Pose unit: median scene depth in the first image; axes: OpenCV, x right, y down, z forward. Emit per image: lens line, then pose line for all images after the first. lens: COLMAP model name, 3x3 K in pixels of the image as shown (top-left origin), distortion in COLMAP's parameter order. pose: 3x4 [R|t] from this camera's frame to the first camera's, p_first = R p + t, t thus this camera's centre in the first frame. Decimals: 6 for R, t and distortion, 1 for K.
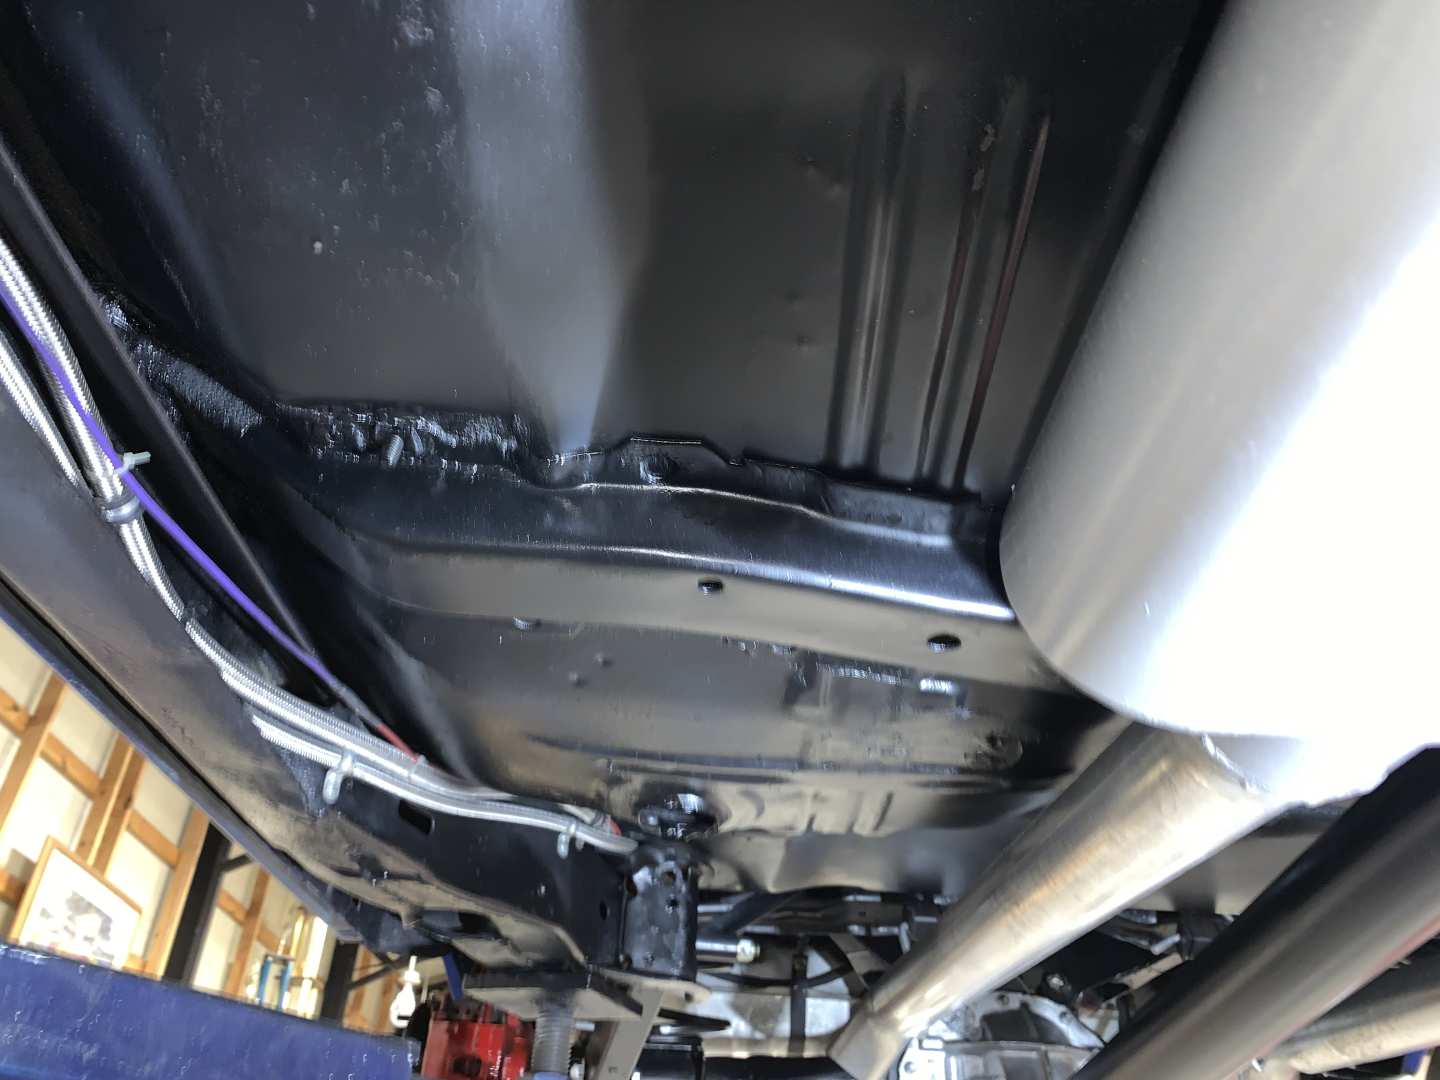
lens RADIAL K [[1109.0, 0, 704.3], [0, 1109.0, 547.1], [0, 0, 1]] dist [0.009620, -0.010596]
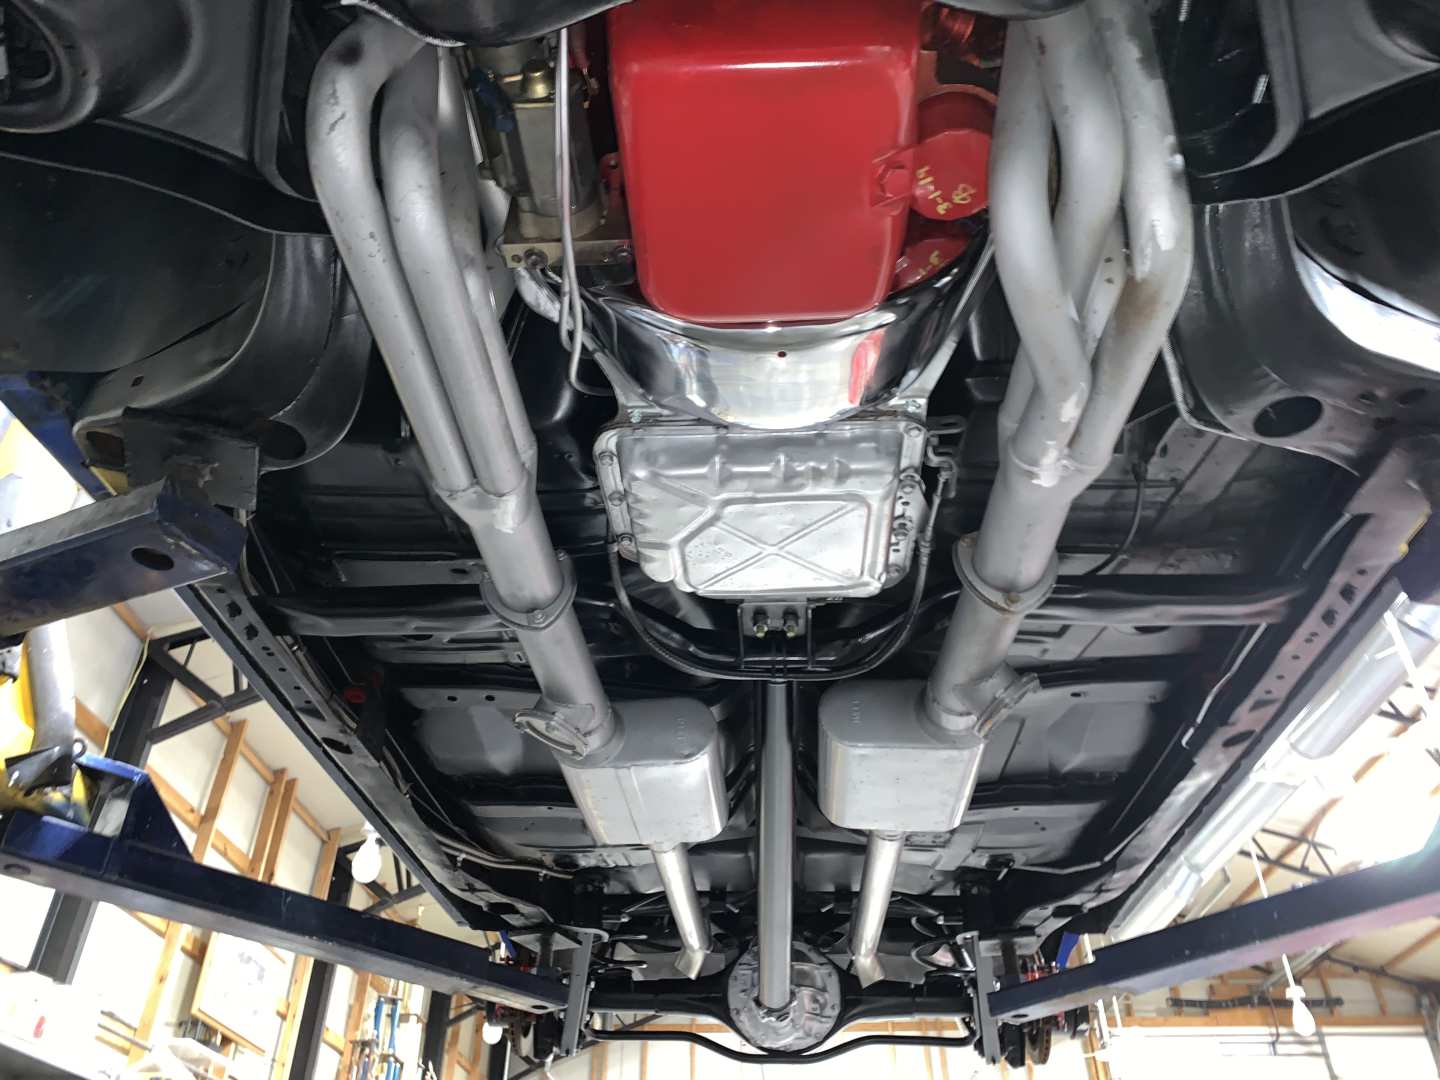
lens RADIAL K [[1109.0, 0, 728.0], [0, 1109.0, 533.6], [0, 0, 1]] dist [0.009620, -0.010596]
pose [[0.996794, -0.073828, -0.030834, 0.085854], [0.072320, 0.996253, -0.047438, -0.073003], [0.034221, 0.045056, 0.998398, -0.312080]]
